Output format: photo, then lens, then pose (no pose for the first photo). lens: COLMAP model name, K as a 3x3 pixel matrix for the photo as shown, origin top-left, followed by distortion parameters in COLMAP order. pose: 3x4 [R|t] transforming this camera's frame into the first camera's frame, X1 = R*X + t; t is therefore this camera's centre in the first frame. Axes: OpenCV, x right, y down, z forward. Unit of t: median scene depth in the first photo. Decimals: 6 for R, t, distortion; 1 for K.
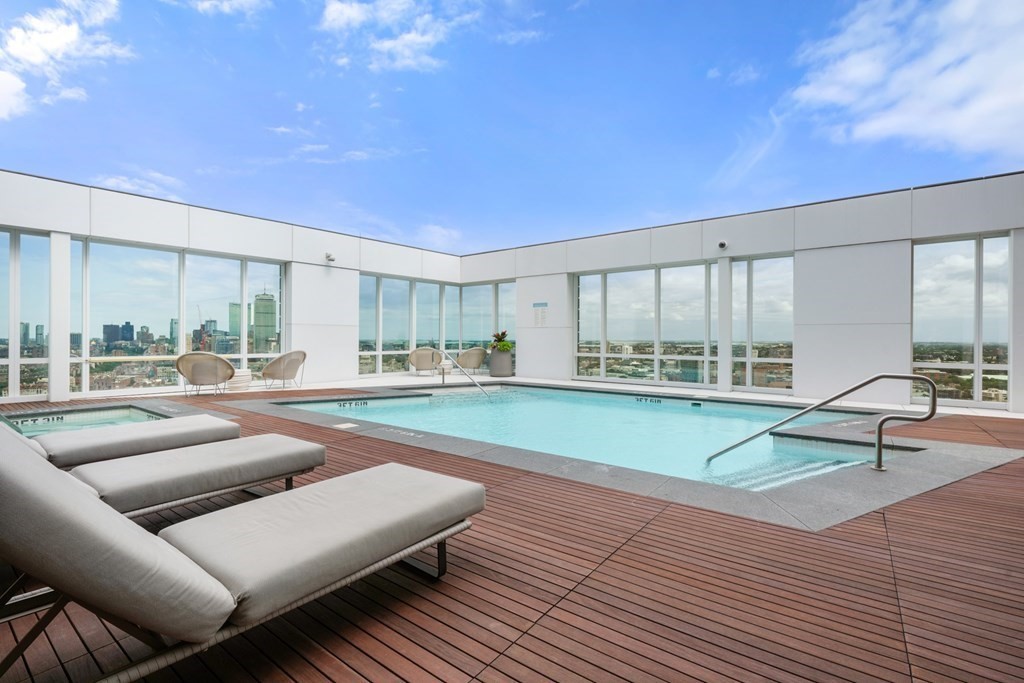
lens RADIAL K [[474.8, 0, 514.6], [0, 474.8, 338.0], [0, 0, 1]] dist [0.003227, -0.000071]
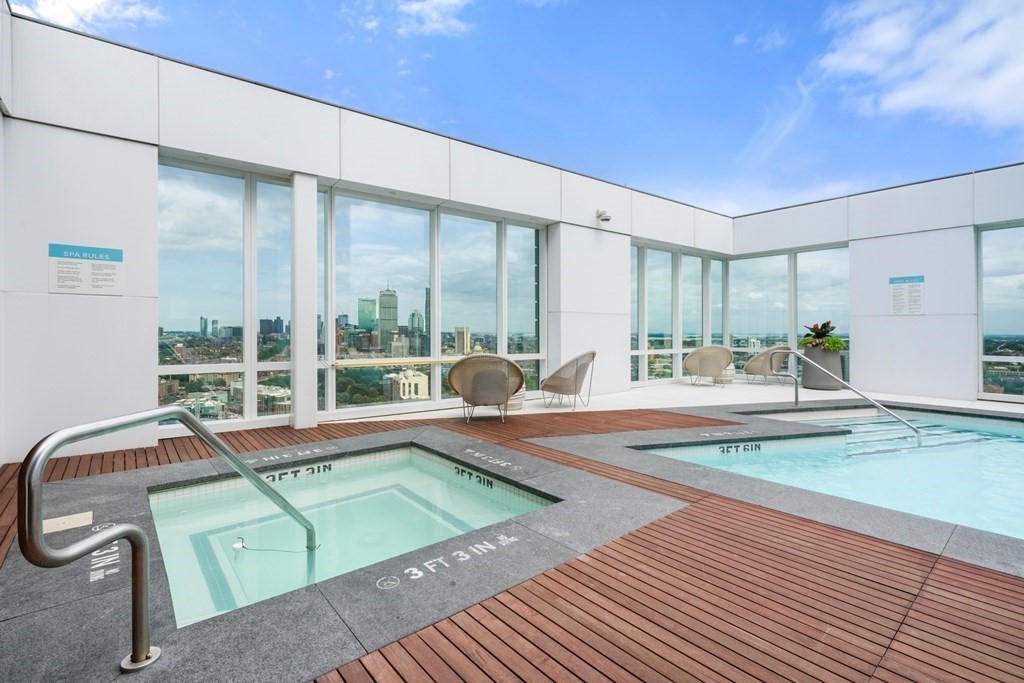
lens RADIAL K [[474.8, 0, 507.0], [0, 474.8, 331.0], [0, 0, 1]] dist [0.003227, -0.000071]
pose [[0.973286, 0.000420, -0.229594, -0.419049], [-0.000387, 1.000000, 0.000192, -0.001539], [0.229594, -0.000098, 0.973286, 0.330751]]
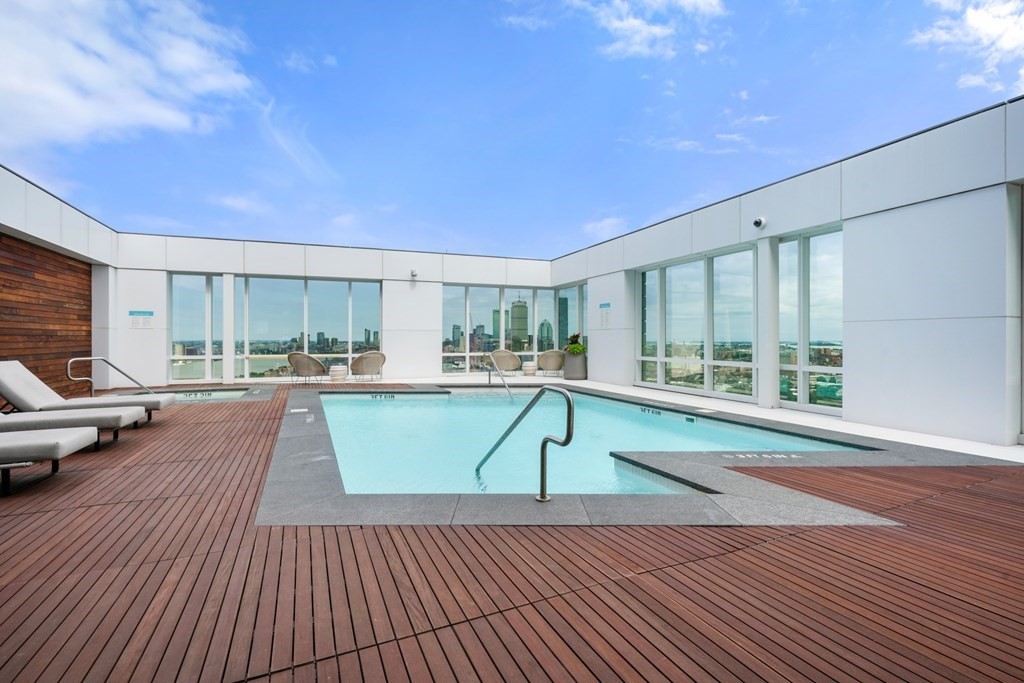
lens RADIAL K [[474.8, 0, 509.3], [0, 474.8, 342.0], [0, 0, 1]] dist [0.003227, -0.000071]
pose [[0.868055, -0.002281, -0.496462, 0.468206], [0.004939, 0.999980, 0.004041, -0.002302], [0.496443, -0.005960, 0.868049, 0.099834]]
